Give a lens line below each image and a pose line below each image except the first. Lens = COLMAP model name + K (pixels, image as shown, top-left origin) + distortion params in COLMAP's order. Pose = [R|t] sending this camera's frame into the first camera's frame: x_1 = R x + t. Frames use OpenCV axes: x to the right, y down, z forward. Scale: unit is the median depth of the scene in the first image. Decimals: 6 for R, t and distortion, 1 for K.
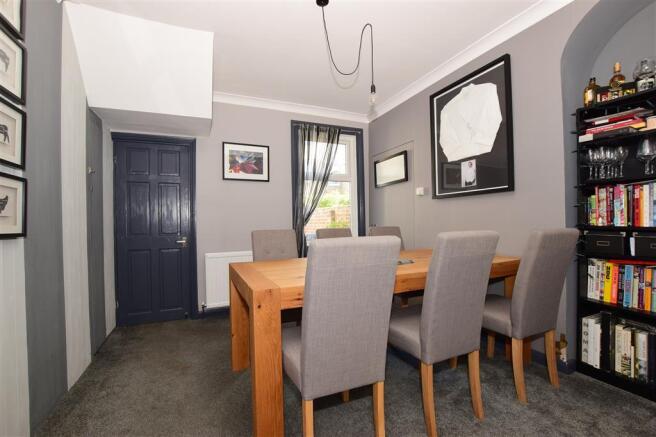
lens RADIAL K [[295.8, 0, 328.0], [0, 295.8, 218.5], [0, 0, 1]] dist [-0.034541, 0.000187]
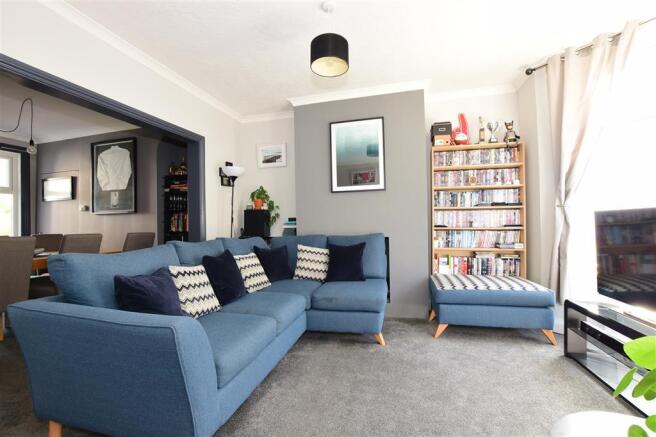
lens RADIAL K [[306.8, 0, 328.0], [0, 306.8, 218.5], [0, 0, 1]] dist [0.000338, 0.001165]
pose [[0.651609, 0.022993, 0.758206, -0.035105], [-0.001559, 0.999579, -0.028973, -0.003977], [-0.758553, 0.017697, 0.651371, -1.015918]]
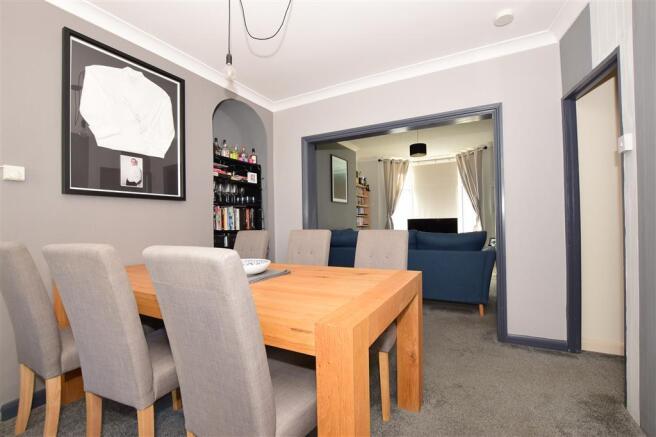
lens RADIAL K [[295.8, 0, 328.0], [0, 295.8, 218.5], [0, 0, 1]] dist [-0.034541, 0.000187]
pose [[-0.601268, 0.040512, 0.798020, -0.530288], [0.021811, 0.999174, -0.034291, 0.022032], [-0.798750, -0.003213, -0.601655, 1.075533]]
